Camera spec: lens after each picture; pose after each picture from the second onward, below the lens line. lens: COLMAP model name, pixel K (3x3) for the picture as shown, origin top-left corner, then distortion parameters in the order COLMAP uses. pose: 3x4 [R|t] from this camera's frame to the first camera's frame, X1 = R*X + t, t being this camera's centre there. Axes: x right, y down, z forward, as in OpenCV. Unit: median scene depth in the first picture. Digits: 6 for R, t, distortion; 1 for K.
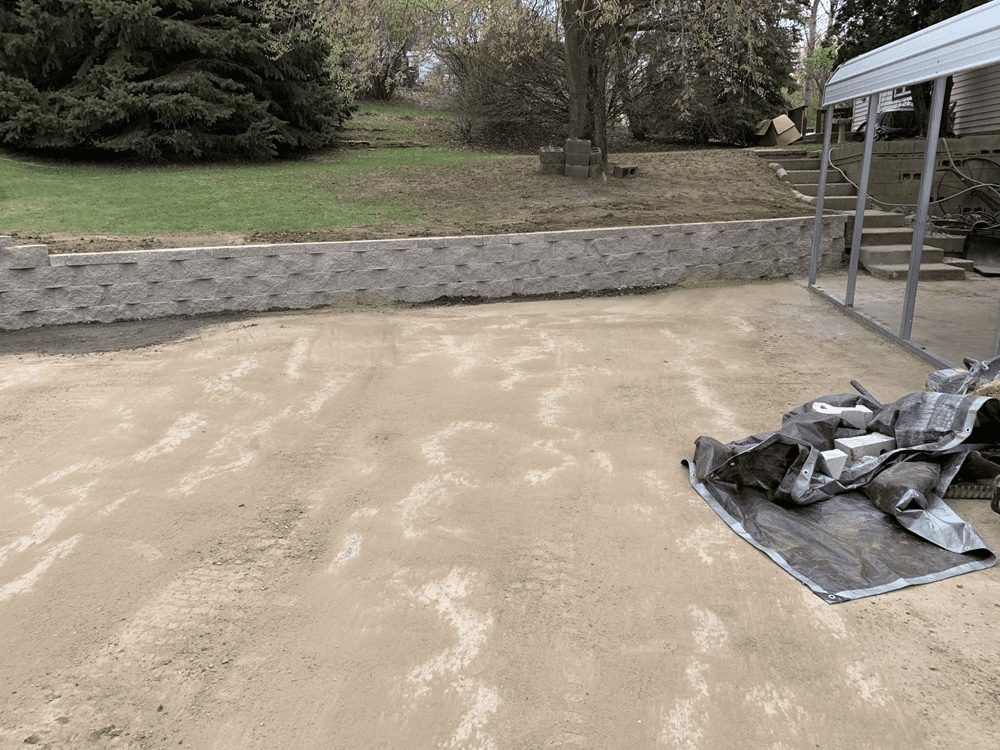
lens RADIAL K [[749.1, 0, 494.4], [0, 749.1, 377.8], [0, 0, 1]] dist [0.093455, -0.160436]
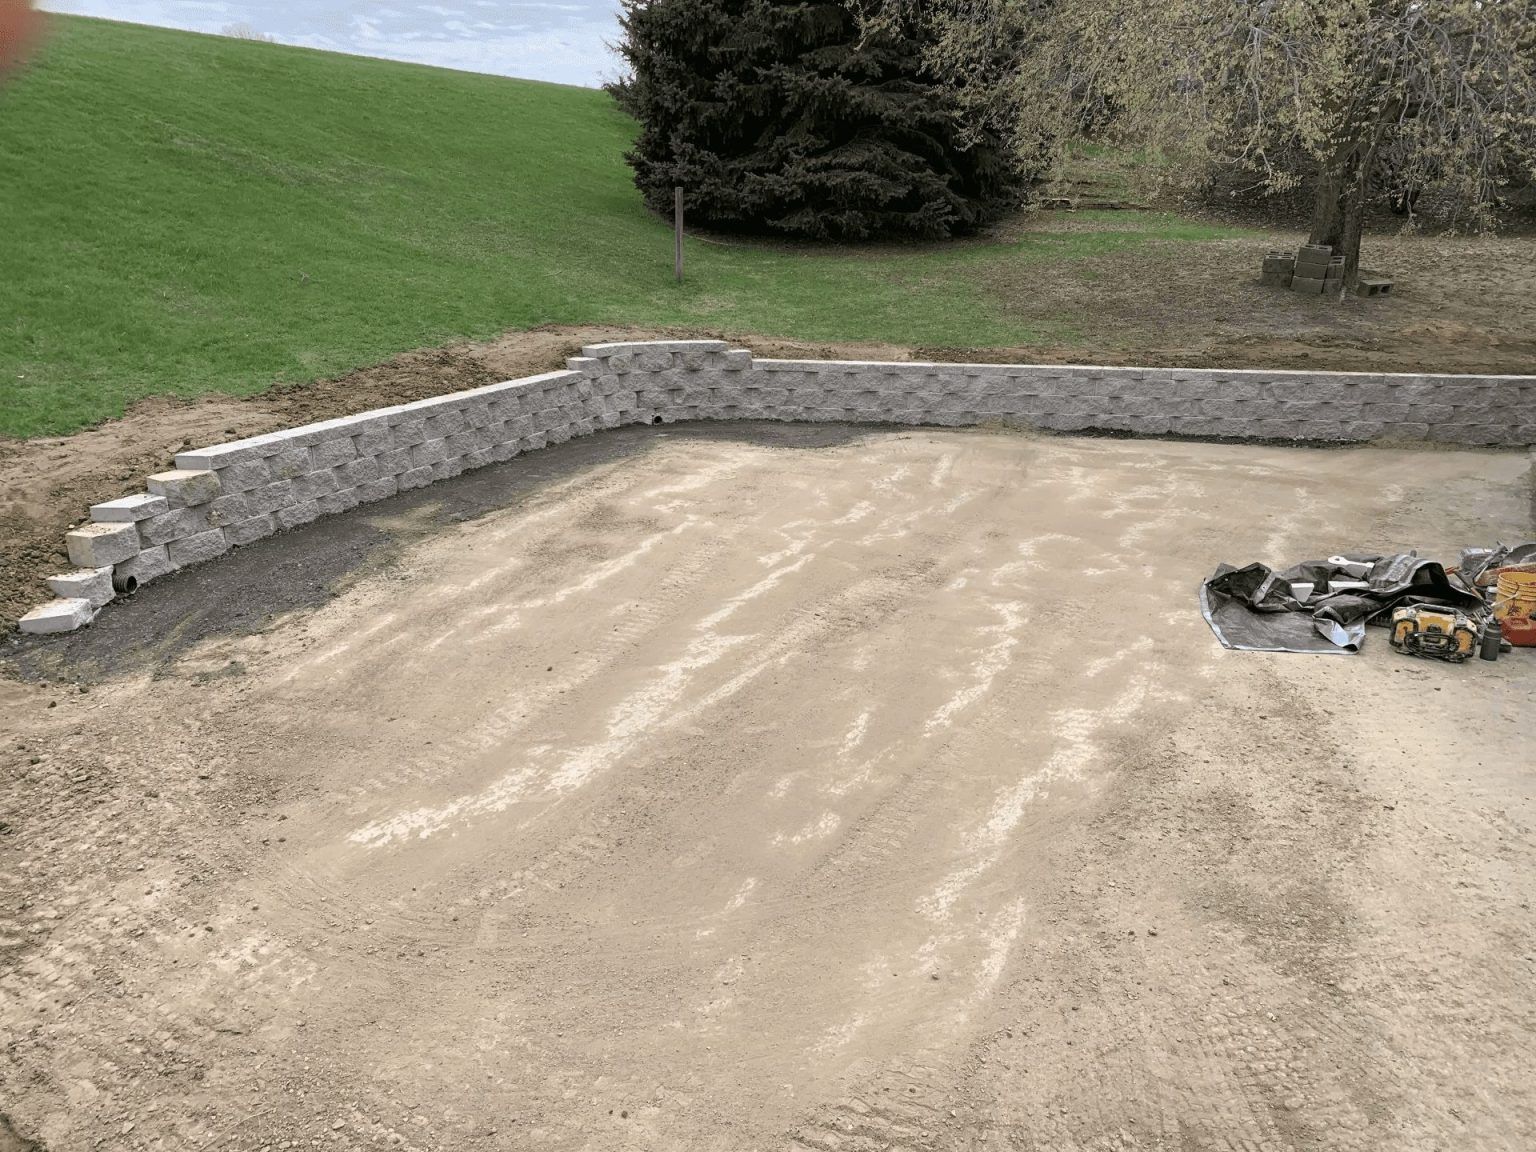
lens RADIAL K [[1150.5, 0, 759.5], [0, 1150.5, 580.3], [0, 0, 1]] dist [0.093455, -0.160436]
pose [[0.913019, 0.160446, -0.375037, 0.151570], [-0.137786, 0.986663, 0.086671, 0.020300], [0.383942, -0.027458, 0.922949, -0.644063]]
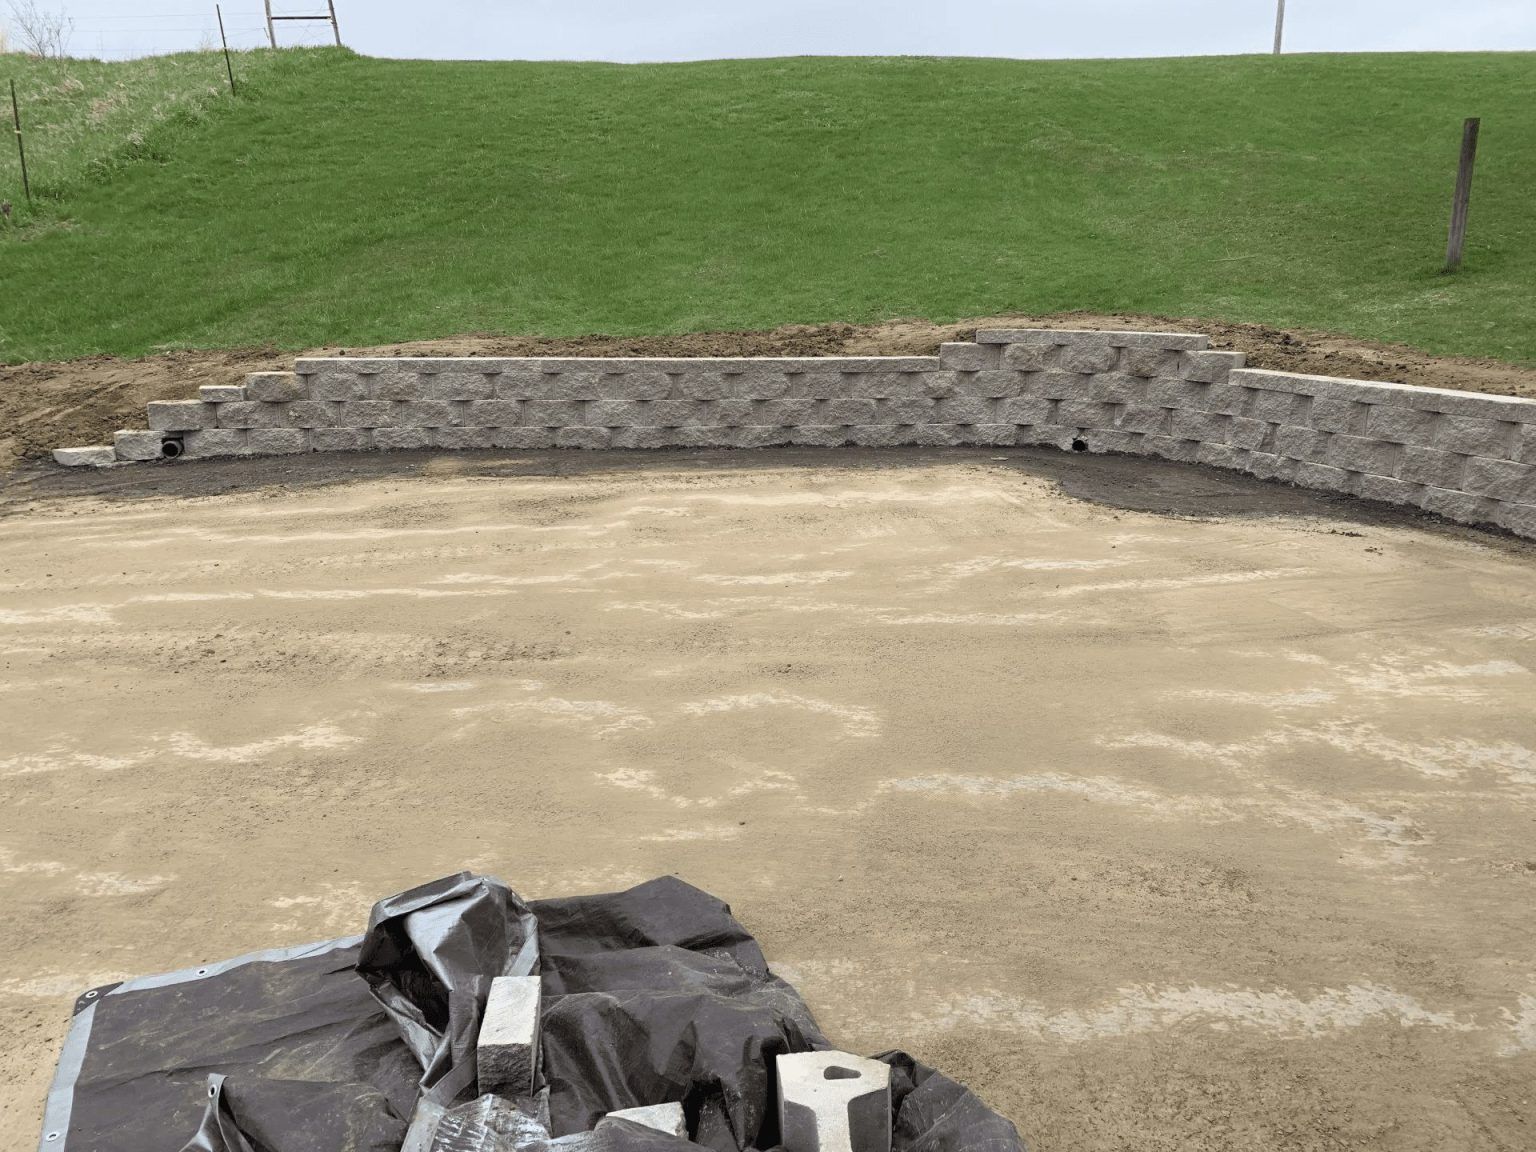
lens RADIAL K [[1150.5, 0, 759.5], [0, 1150.5, 580.3], [0, 0, 1]] dist [0.093455, -0.160436]
pose [[0.049907, 0.289275, -0.955944, 0.450161], [-0.254197, 0.929297, 0.267940, -0.147196], [0.965864, 0.229626, 0.119911, 0.462117]]
